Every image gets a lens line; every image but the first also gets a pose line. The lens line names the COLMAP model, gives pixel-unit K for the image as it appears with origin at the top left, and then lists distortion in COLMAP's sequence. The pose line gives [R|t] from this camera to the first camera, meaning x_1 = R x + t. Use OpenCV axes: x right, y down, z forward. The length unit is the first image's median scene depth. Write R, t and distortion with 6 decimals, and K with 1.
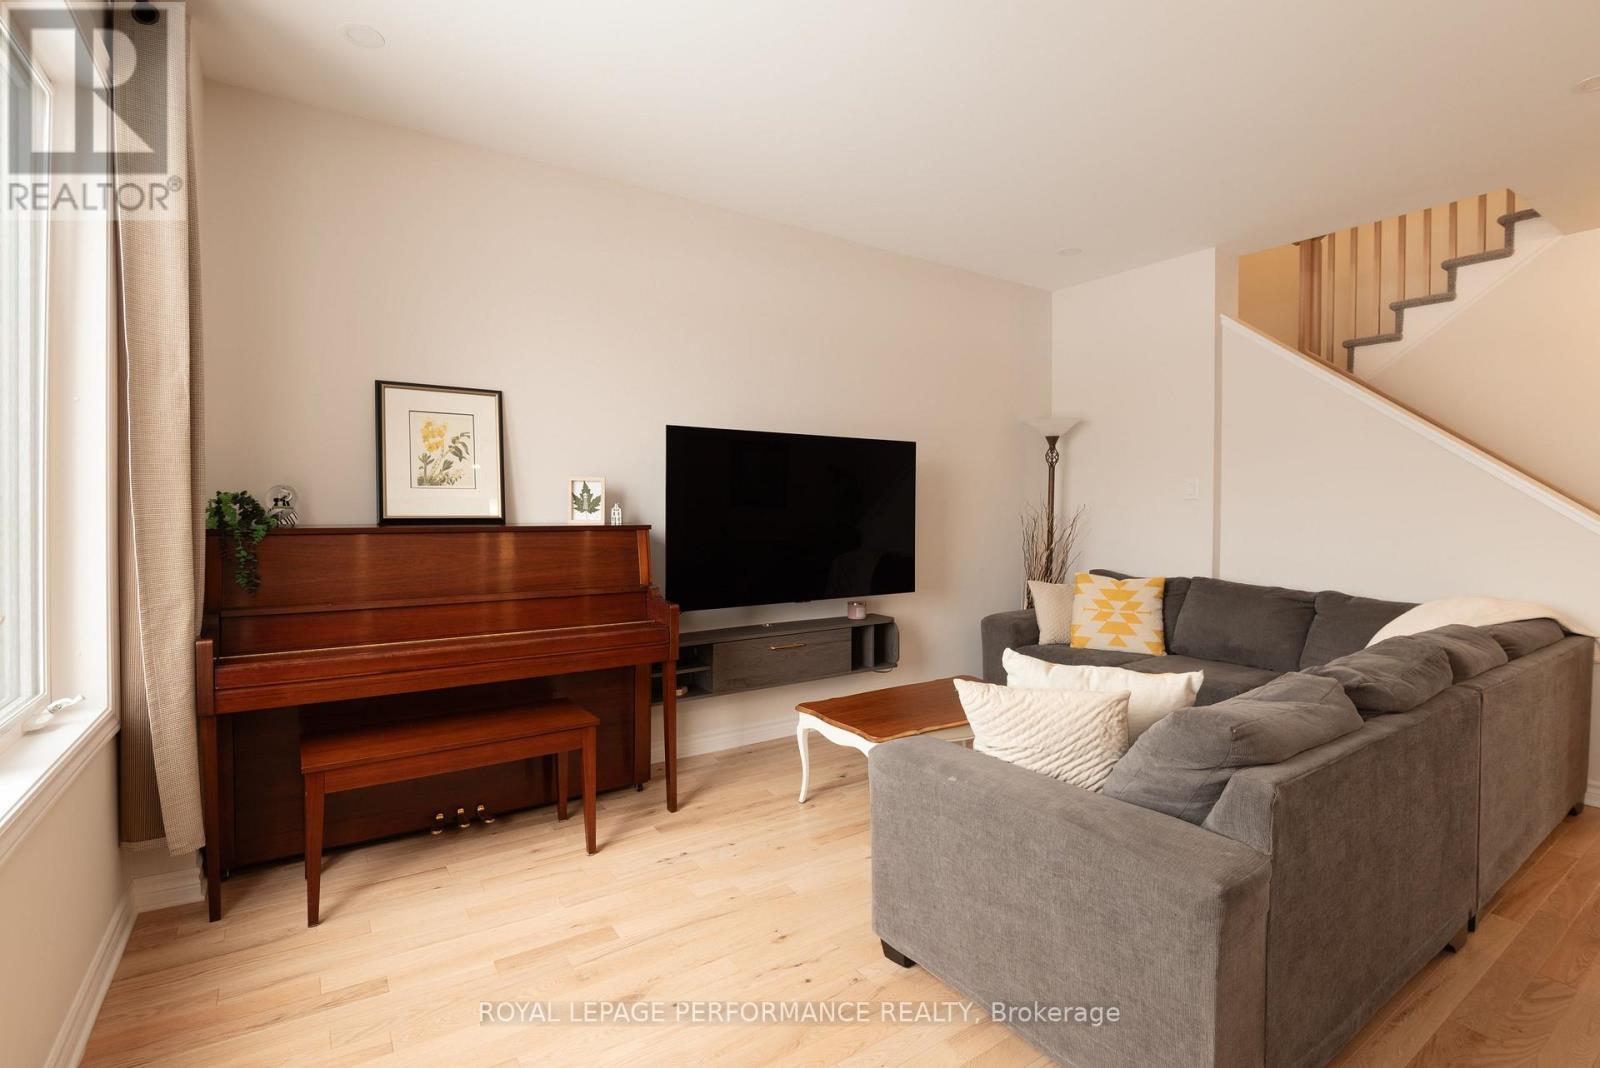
lens RADIAL K [[743.4, 0, 800.2], [0, 743.4, 522.3], [0, 0, 1]] dist [0.001287, 0.000802]
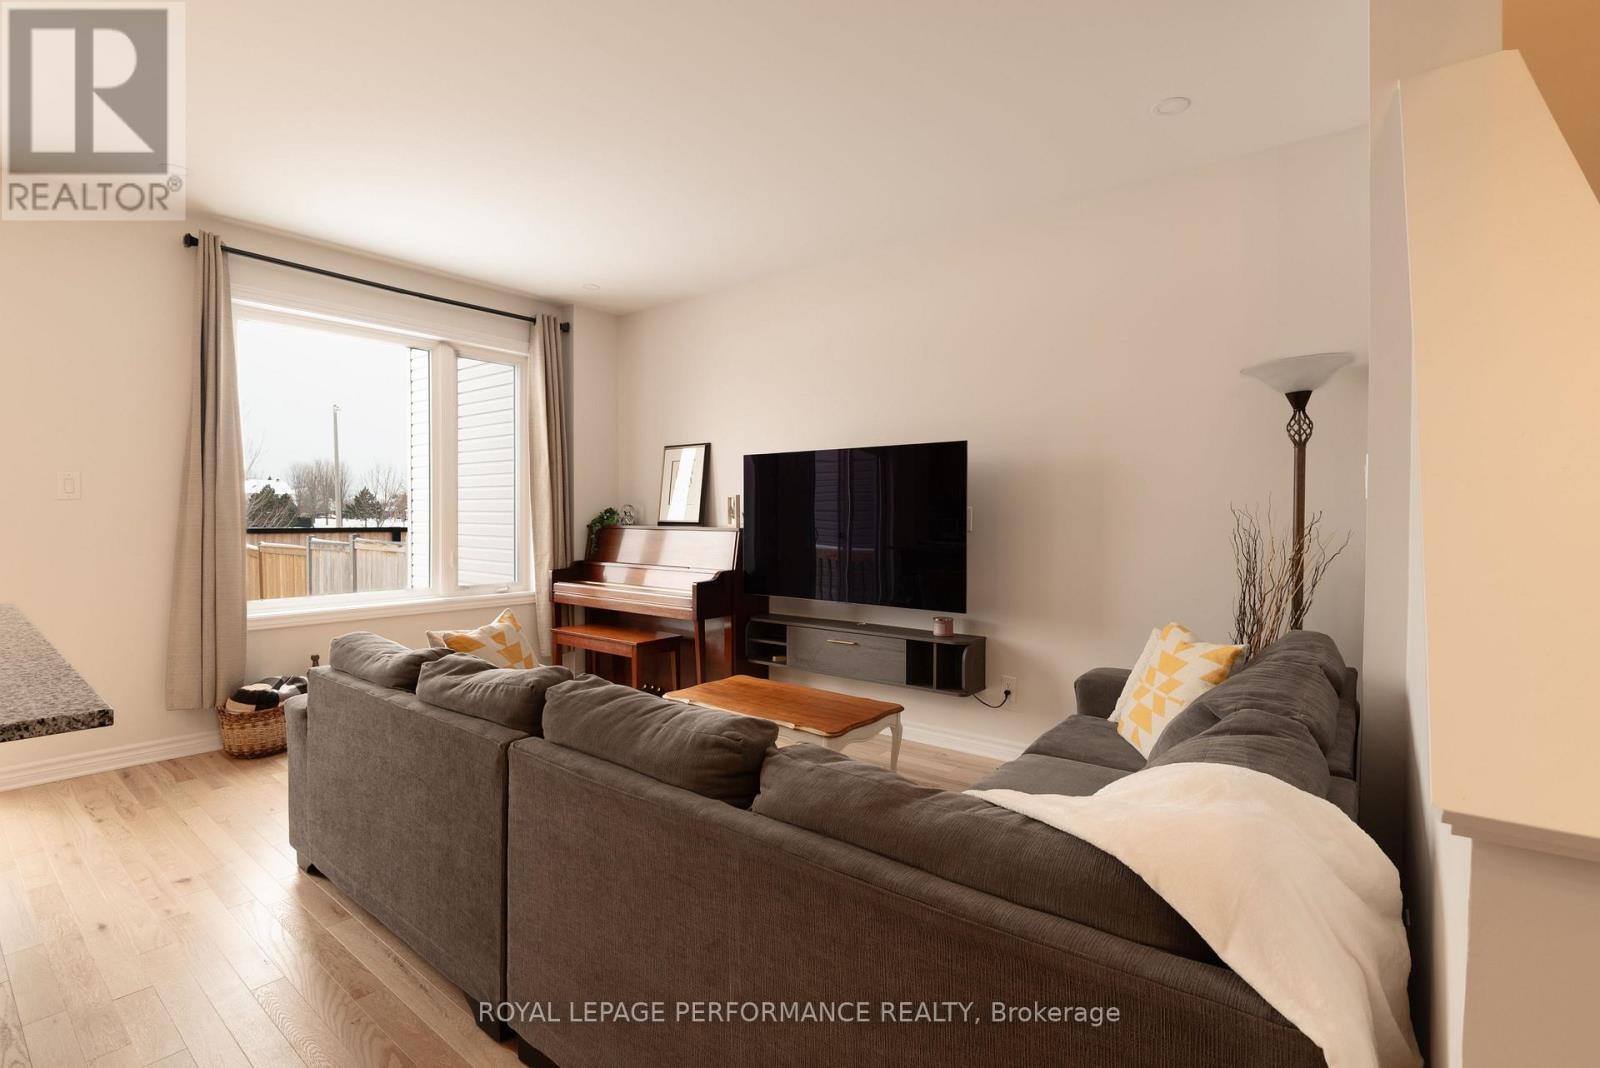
lens RADIAL K [[743.4, 0, 797.5], [0, 743.4, 523.7], [0, 0, 1]] dist [0.001287, 0.000802]
pose [[0.303527, 0.010763, -0.952762, 0.939014], [-0.019990, 0.999788, 0.004926, -0.011425], [0.952613, 0.017550, 0.303678, 0.558942]]
